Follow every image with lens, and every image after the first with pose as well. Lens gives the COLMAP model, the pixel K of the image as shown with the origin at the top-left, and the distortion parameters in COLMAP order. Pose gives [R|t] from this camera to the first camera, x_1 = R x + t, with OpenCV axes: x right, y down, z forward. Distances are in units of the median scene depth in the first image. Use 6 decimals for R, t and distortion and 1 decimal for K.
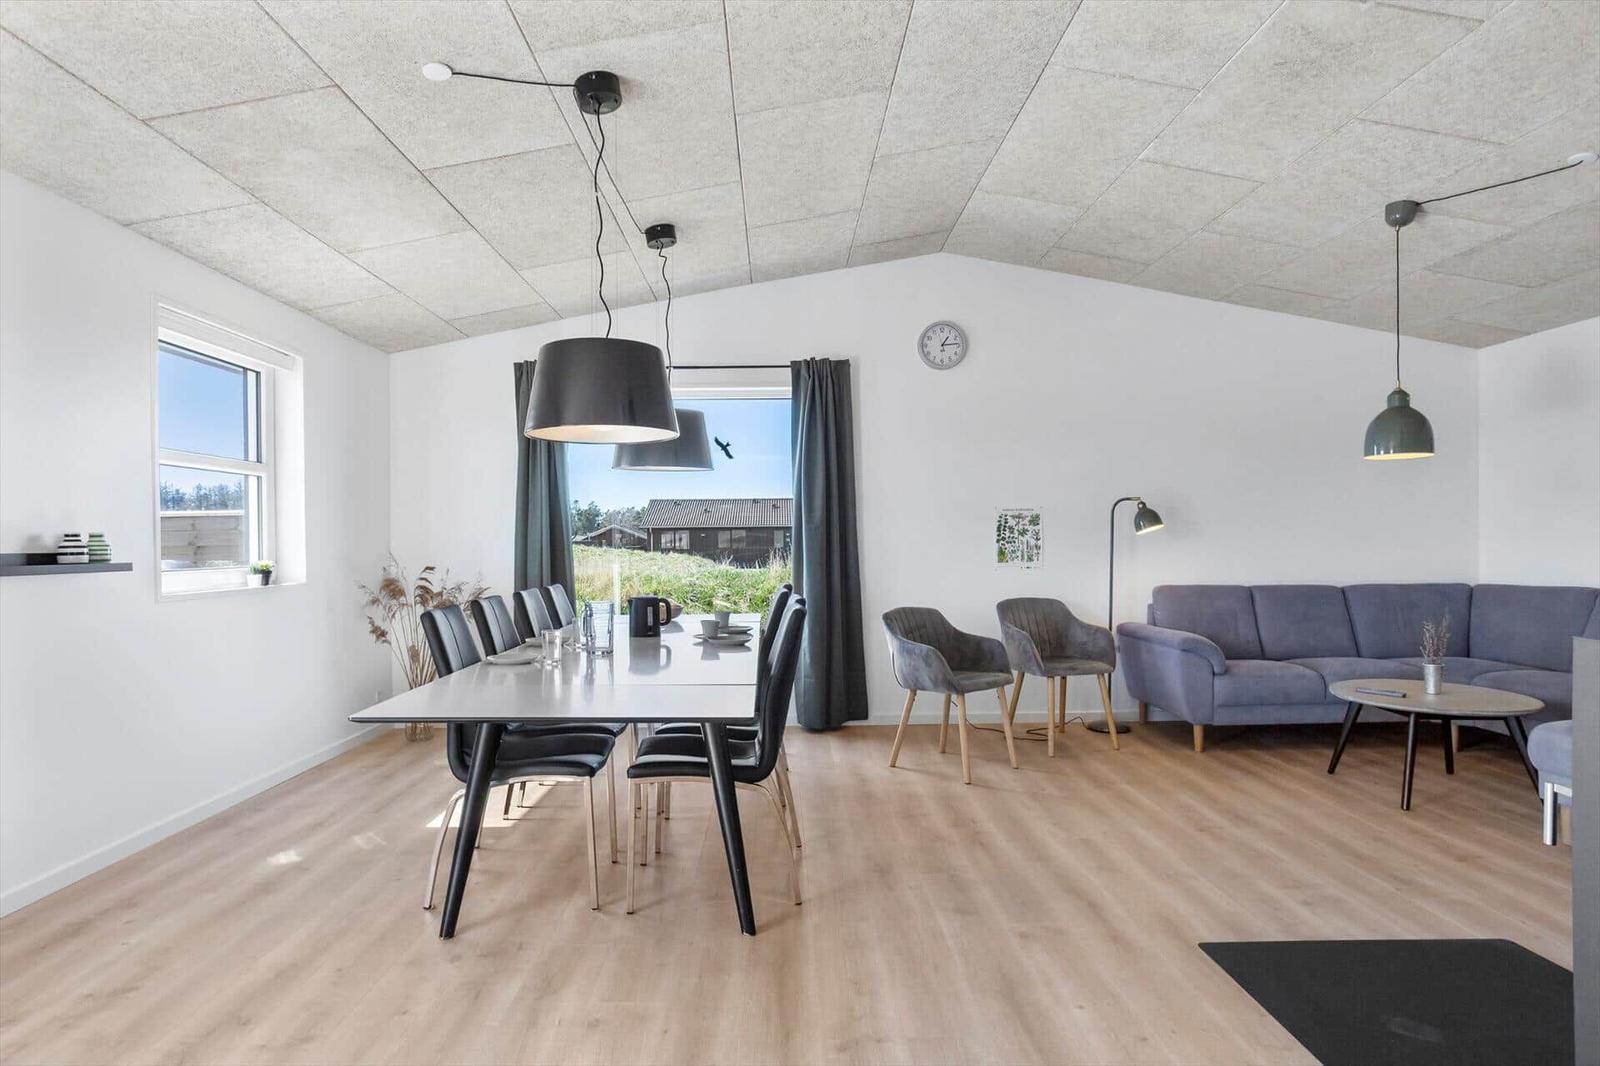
lens RADIAL K [[855.6, 0, 775.9], [0, 855.6, 543.6], [0, 0, 1]] dist [-0.002024, 0.000388]
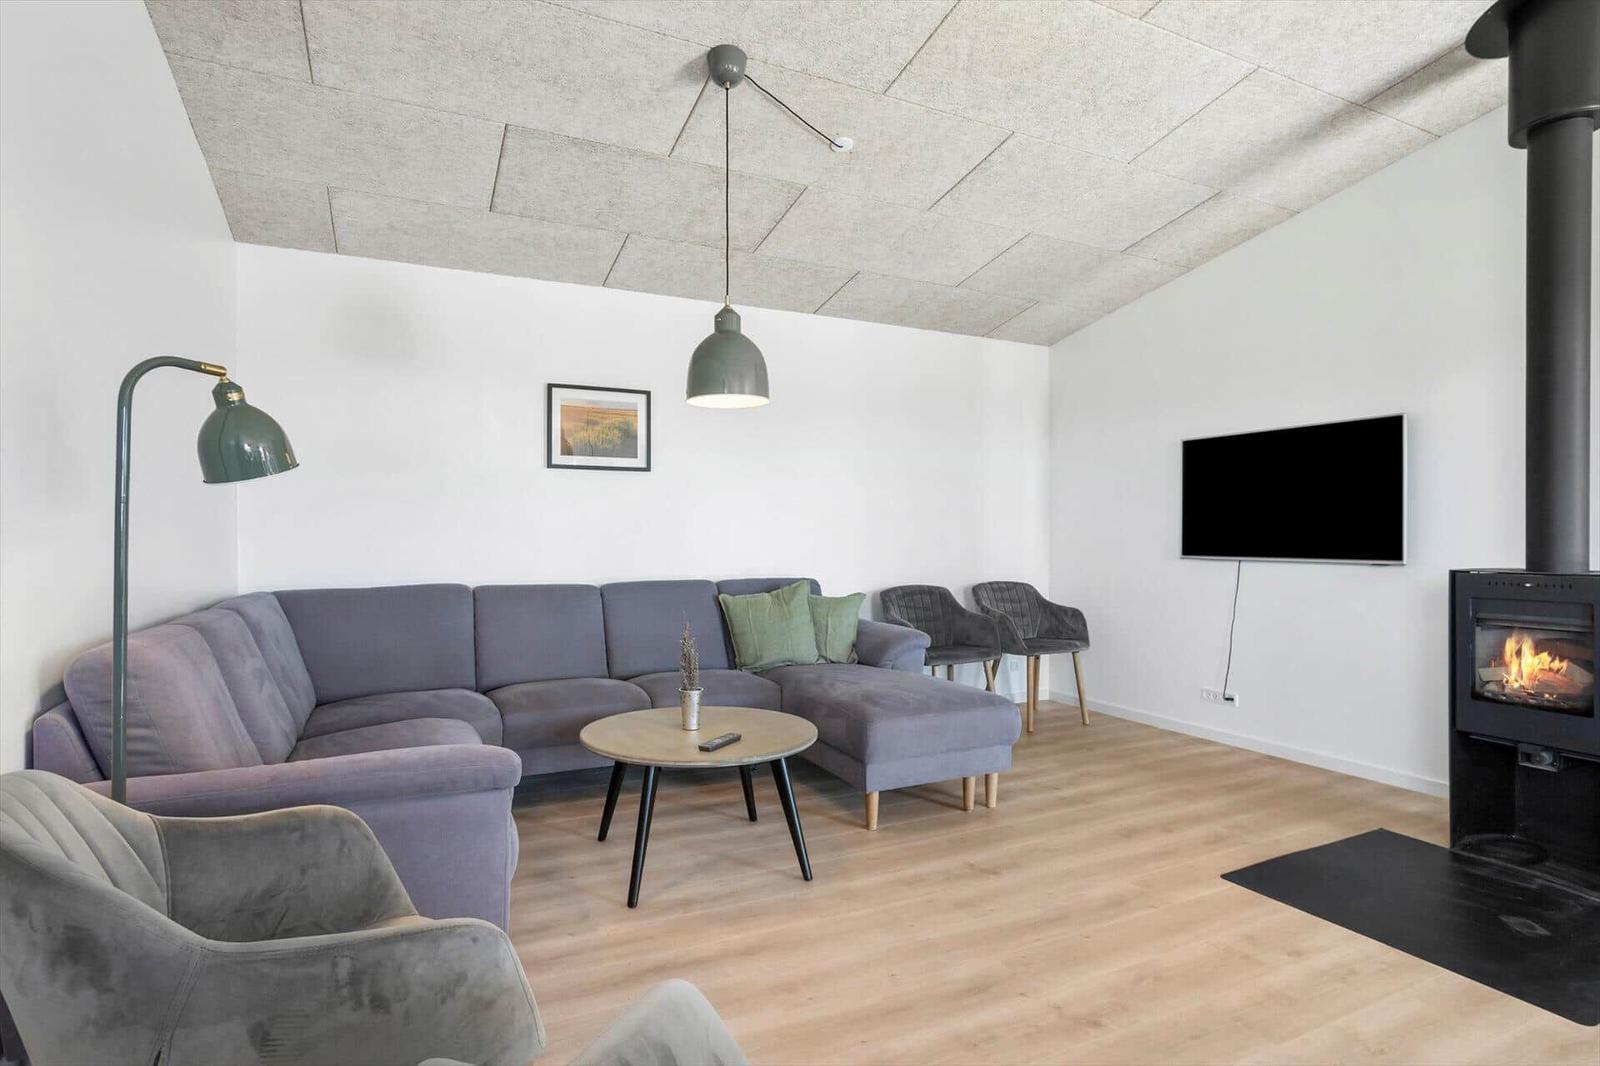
lens RADIAL K [[855.6, 0, 775.9], [0, 855.6, 543.6], [0, 0, 1]] dist [-0.002024, 0.000388]
pose [[-0.431896, 0.008684, 0.901882, 0.089042], [0.026416, 0.999646, 0.003025, 0.019228], [-0.901537, 0.025130, -0.431972, 1.433391]]
